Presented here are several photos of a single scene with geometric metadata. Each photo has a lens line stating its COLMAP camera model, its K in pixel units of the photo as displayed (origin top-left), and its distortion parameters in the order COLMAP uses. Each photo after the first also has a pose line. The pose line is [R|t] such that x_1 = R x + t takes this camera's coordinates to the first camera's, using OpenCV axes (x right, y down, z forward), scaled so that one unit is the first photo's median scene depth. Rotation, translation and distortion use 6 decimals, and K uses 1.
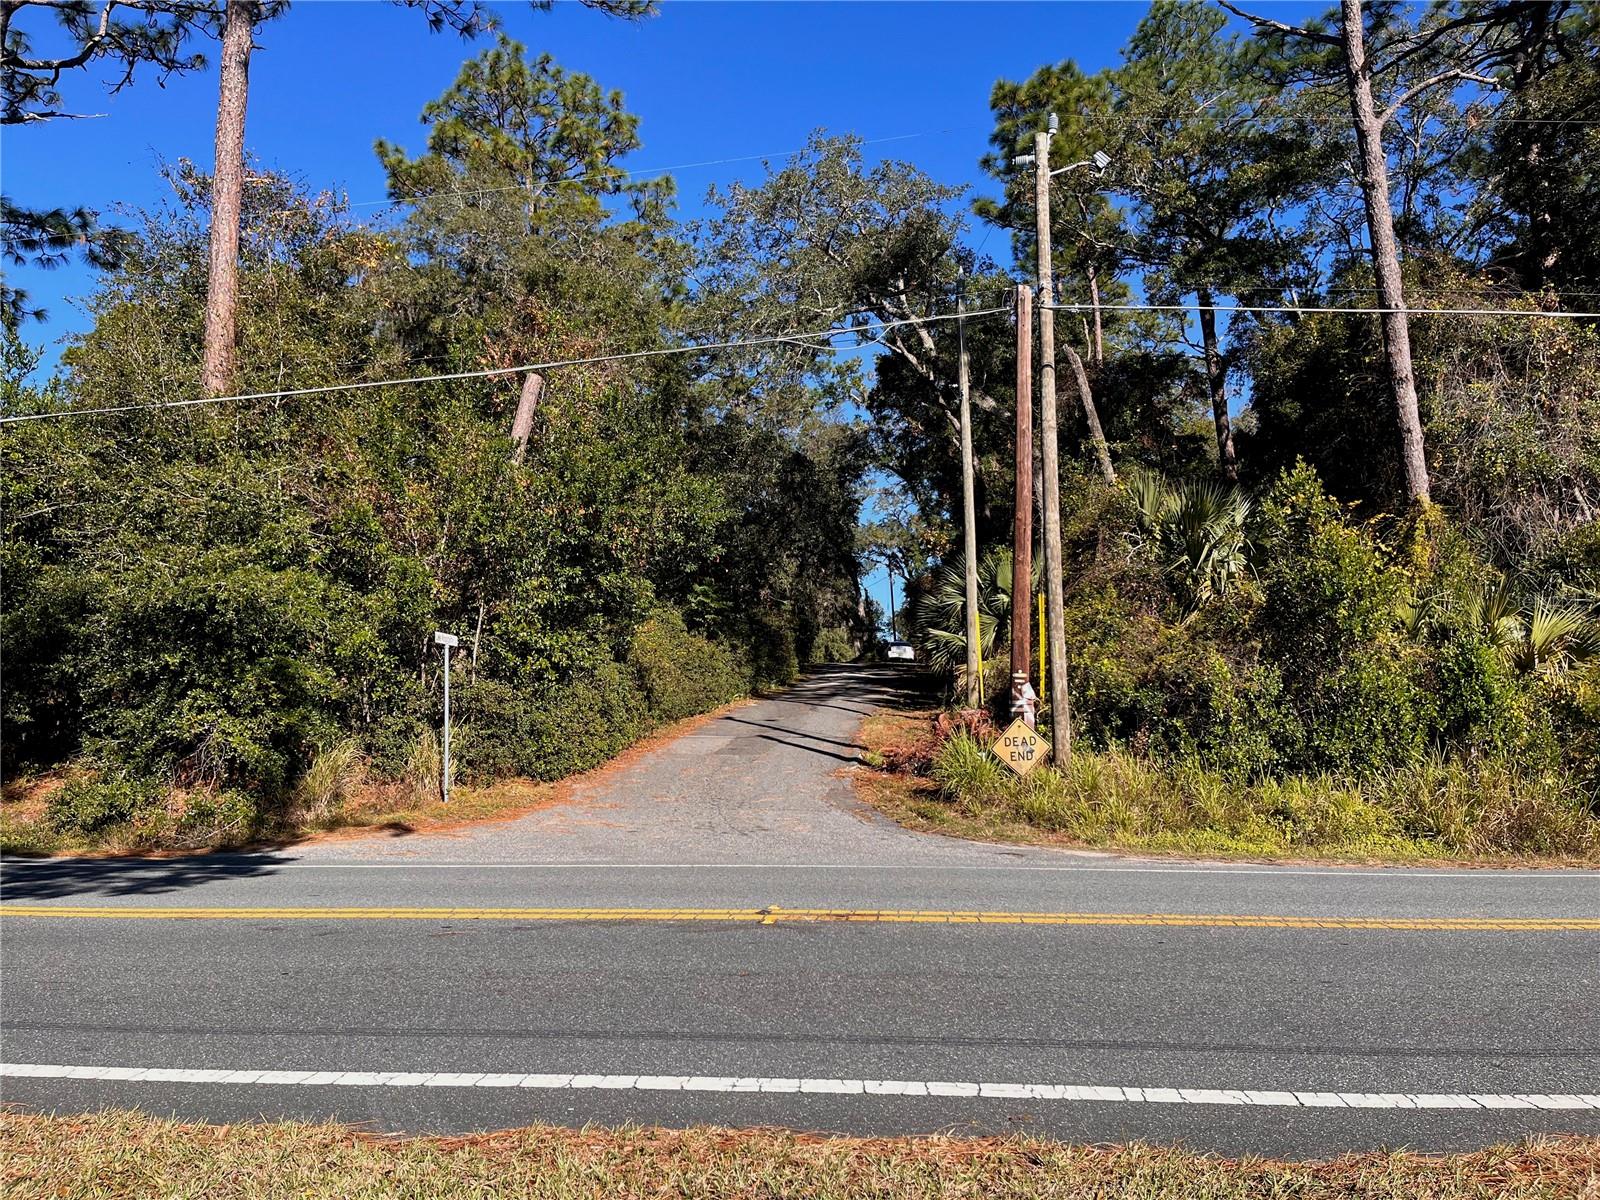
lens RADIAL K [[1201.6, 0, 792.1], [0, 1201.6, 600.1], [0, 0, 1]] dist [0.074919, -0.115896]
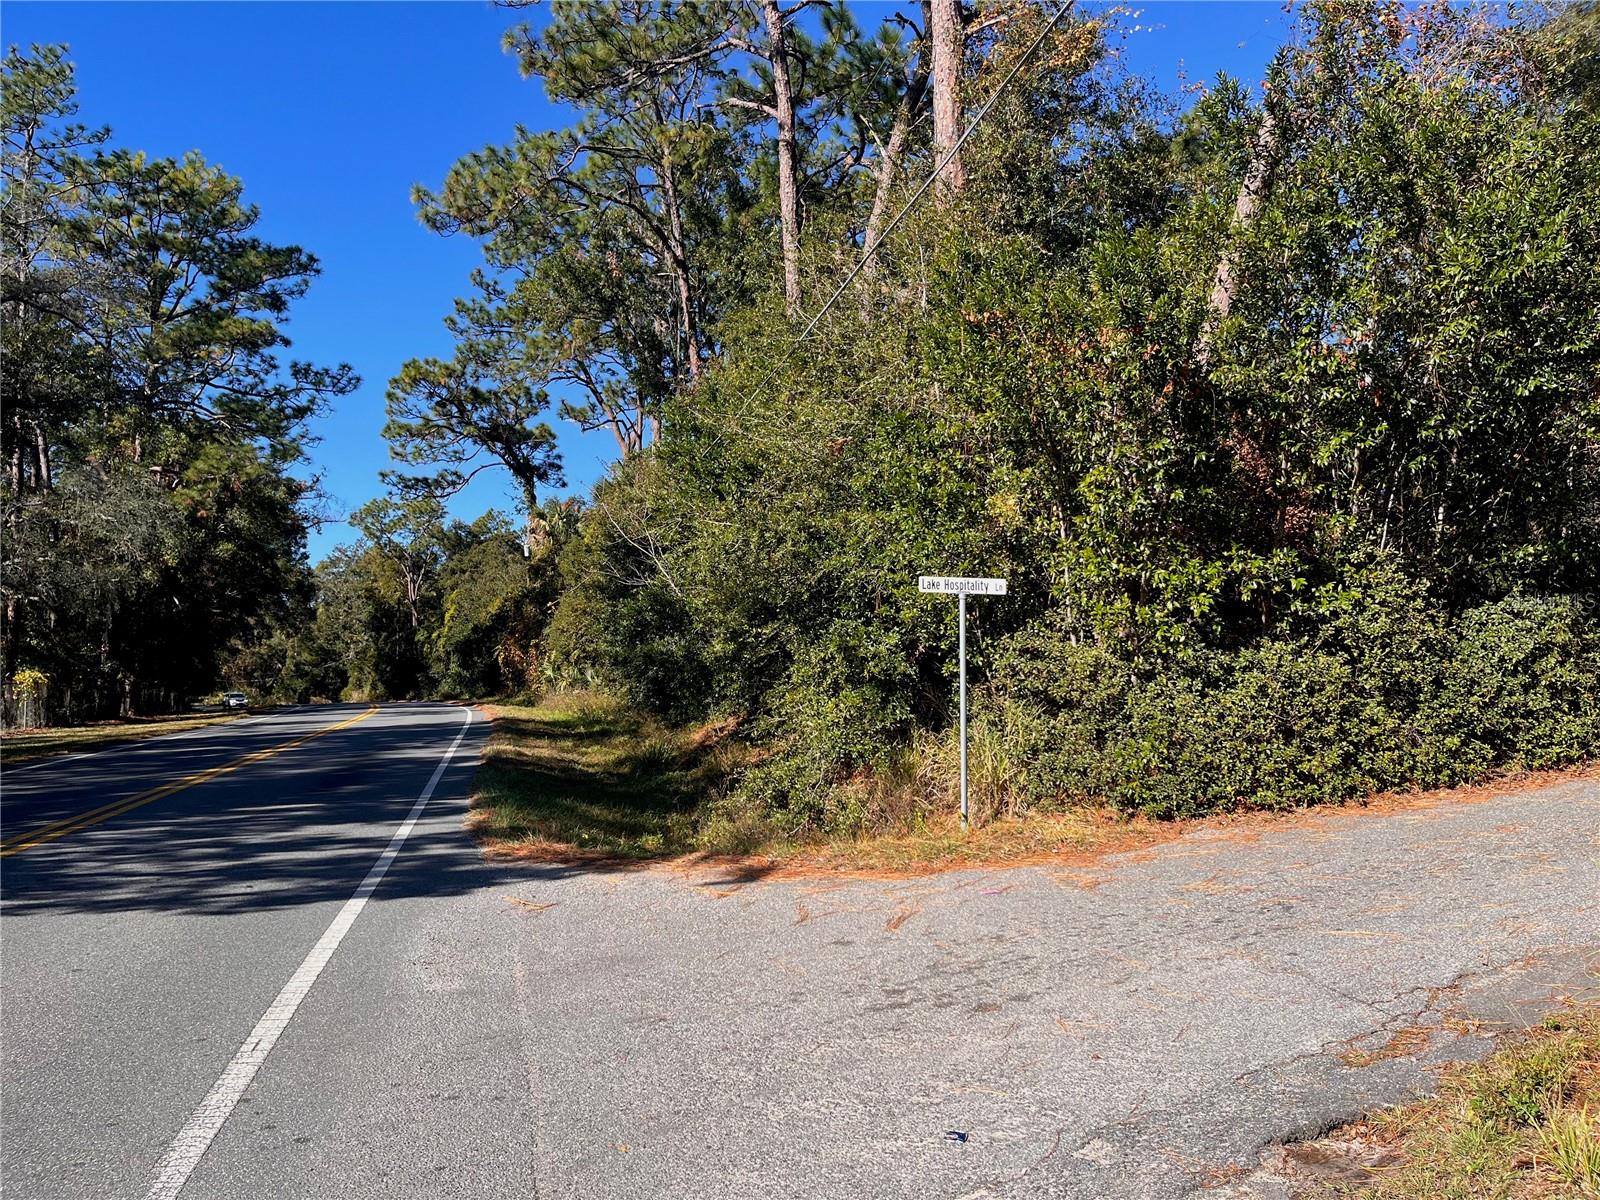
lens RADIAL K [[1198.7, 0, 798.3], [0, 1198.7, 602.9], [0, 0, 1]] dist [0.078502, -0.102342]
pose [[0.326380, -0.050703, -0.943878, 0.299283], [0.091772, 0.995543, -0.021745, 0.046133], [0.940773, -0.079524, 0.329579, 0.676878]]
